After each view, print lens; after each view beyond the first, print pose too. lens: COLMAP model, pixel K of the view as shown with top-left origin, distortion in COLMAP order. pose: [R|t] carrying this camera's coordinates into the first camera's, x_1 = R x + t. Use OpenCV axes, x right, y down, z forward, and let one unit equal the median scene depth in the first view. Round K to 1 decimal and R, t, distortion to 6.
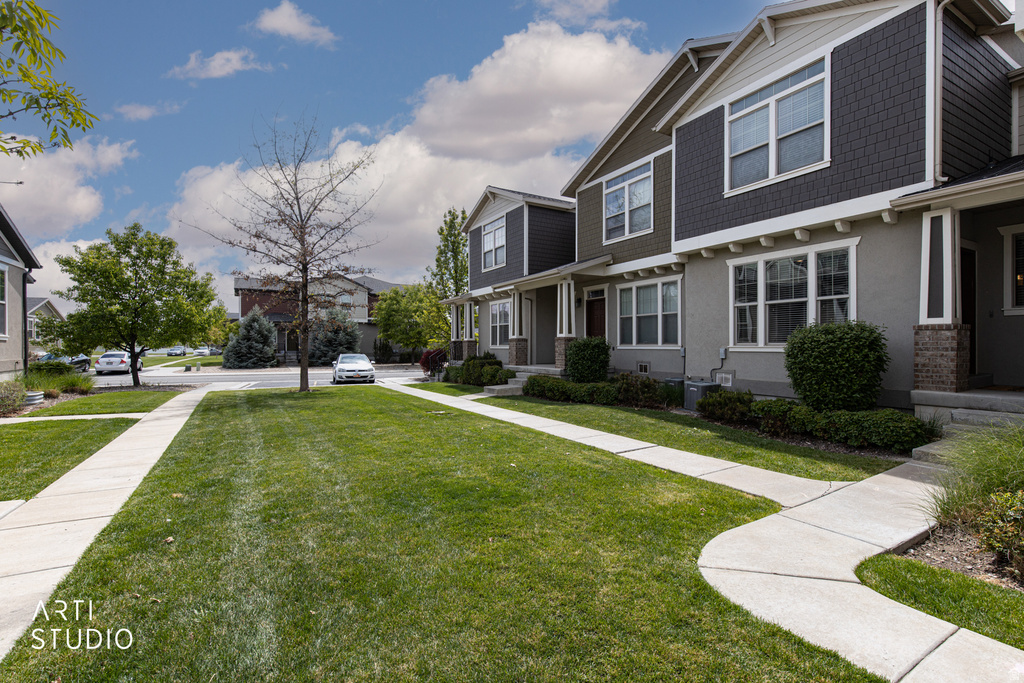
lens RADIAL K [[436.7, 0, 548.2], [0, 436.7, 344.7], [0, 0, 1]] dist [0.004023, -0.000113]
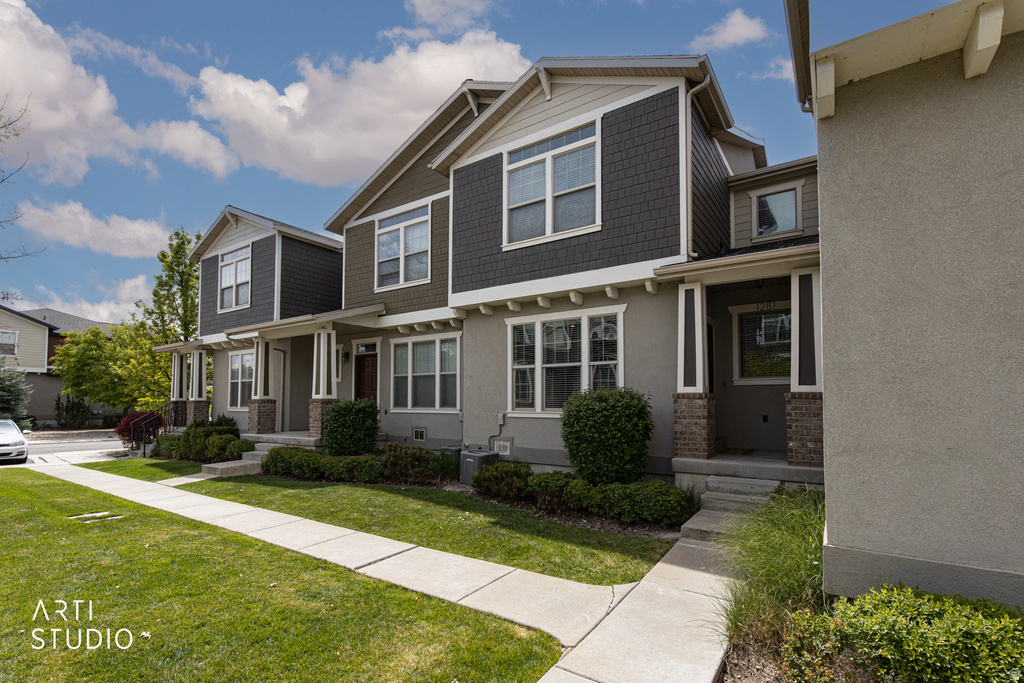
lens RADIAL K [[440.7, 0, 518.4], [0, 440.7, 384.8], [0, 0, 1]] dist [0.010149, -0.000129]
pose [[0.918903, 0.018244, 0.394062, 0.071235], [-0.002164, 0.999148, -0.041211, -0.015215], [-0.394478, 0.037016, 0.918160, 0.141401]]
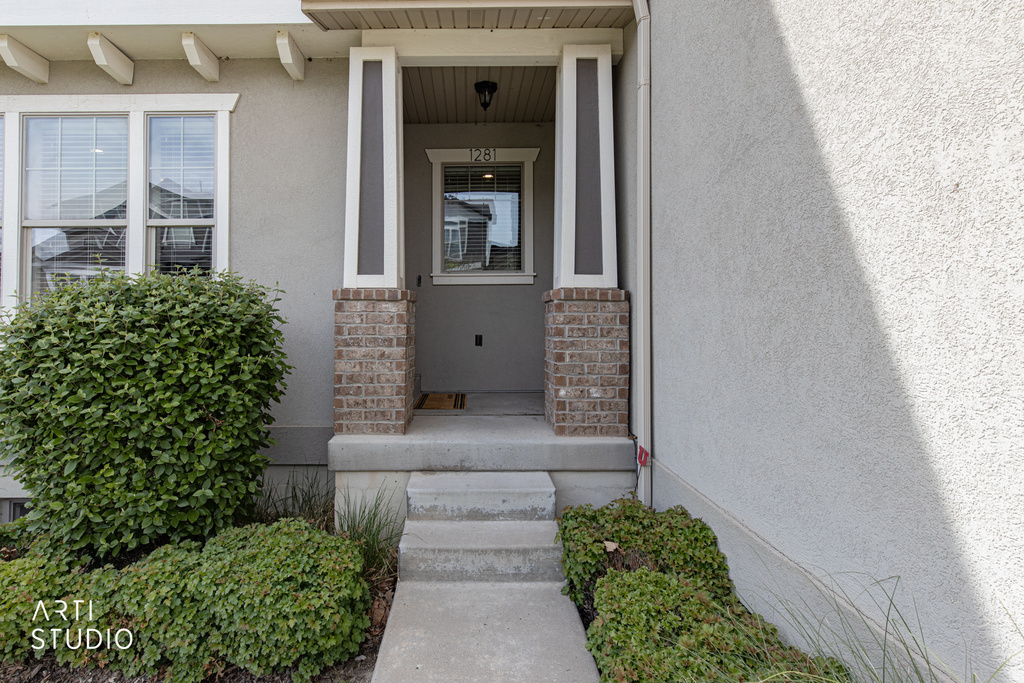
lens RADIAL K [[483.2, 0, 442.8], [0, 483.2, 307.2], [0, 0, 1]] dist [0.000304, -0.000162]
pose [[0.567569, 0.024227, 0.822969, 0.348193], [0.002713, 0.999507, -0.031295, -0.007250], [-0.823321, 0.019995, 0.567223, 0.444840]]
